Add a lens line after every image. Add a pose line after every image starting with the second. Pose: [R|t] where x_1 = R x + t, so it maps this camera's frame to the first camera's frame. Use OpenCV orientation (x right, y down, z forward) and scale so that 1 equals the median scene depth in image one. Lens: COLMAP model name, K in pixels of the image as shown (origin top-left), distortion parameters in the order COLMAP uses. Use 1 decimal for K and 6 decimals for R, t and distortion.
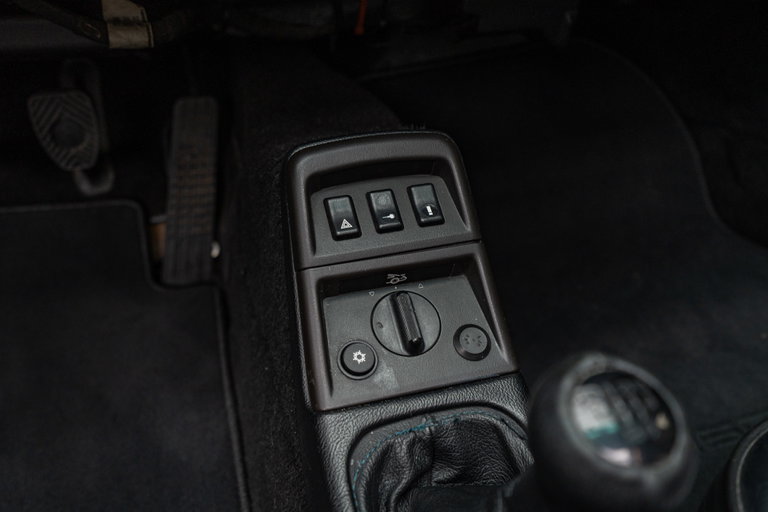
lens RADIAL K [[661.4, 0, 384.0], [0, 661.4, 256.0], [0, 0, 1]] dist [0.016050, 0.002521]
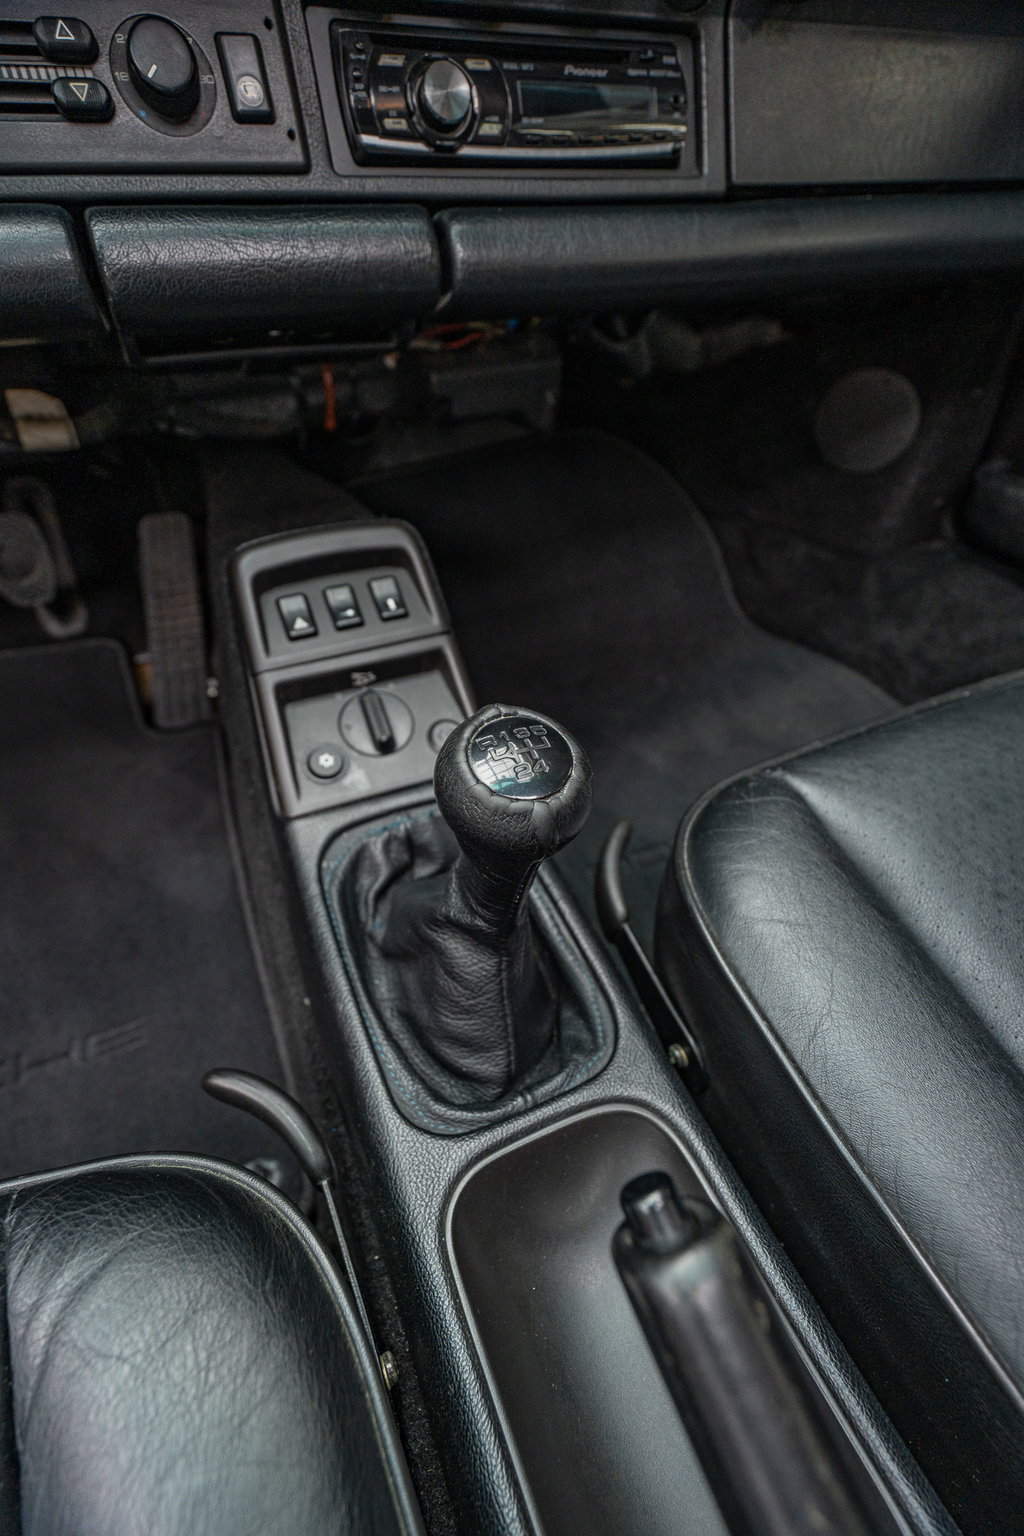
lens RADIAL K [[709.4, 0, 512.0], [0, 709.4, 768.0], [0, 0, 1]] dist [0.002299, 0.000257]
pose [[0.992570, -0.088358, 0.083655, 0.133454], [0.079838, 0.991756, 0.100227, 0.075673], [-0.091821, -0.092804, 0.991442, -0.047673]]
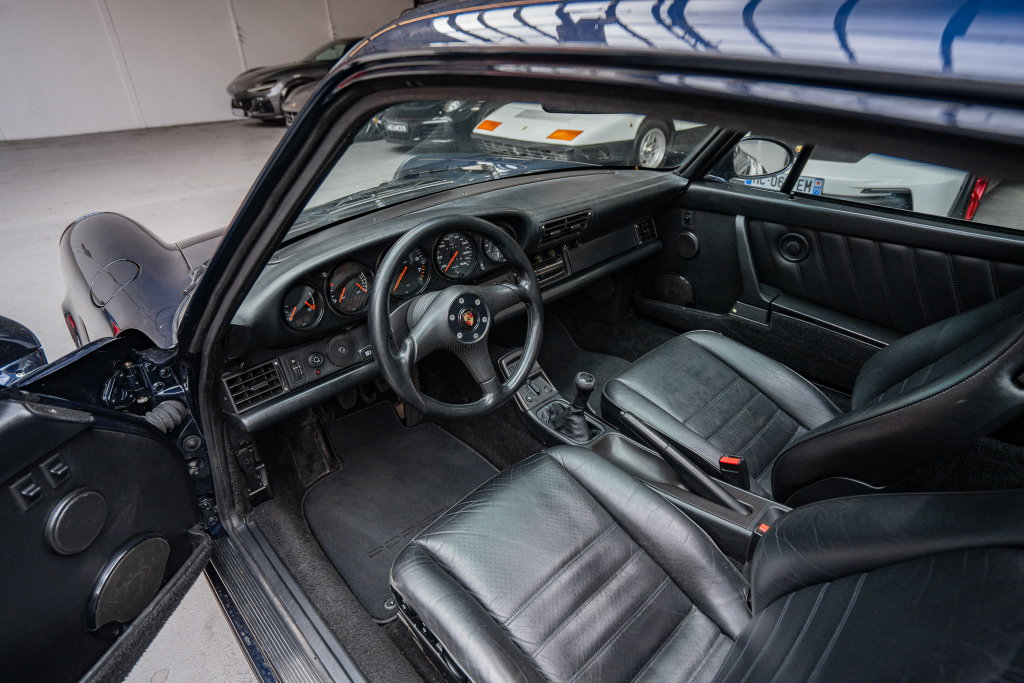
lens RADIAL K [[543.7, 0, 509.0], [0, 543.7, 344.2], [0, 0, 1]] dist [-0.021007, 0.001470]
pose [[0.894454, -0.262211, 0.362211, -1.337069], [0.309435, 0.947711, -0.078061, 0.044882], [-0.322803, 0.181903, 0.928822, -2.359368]]
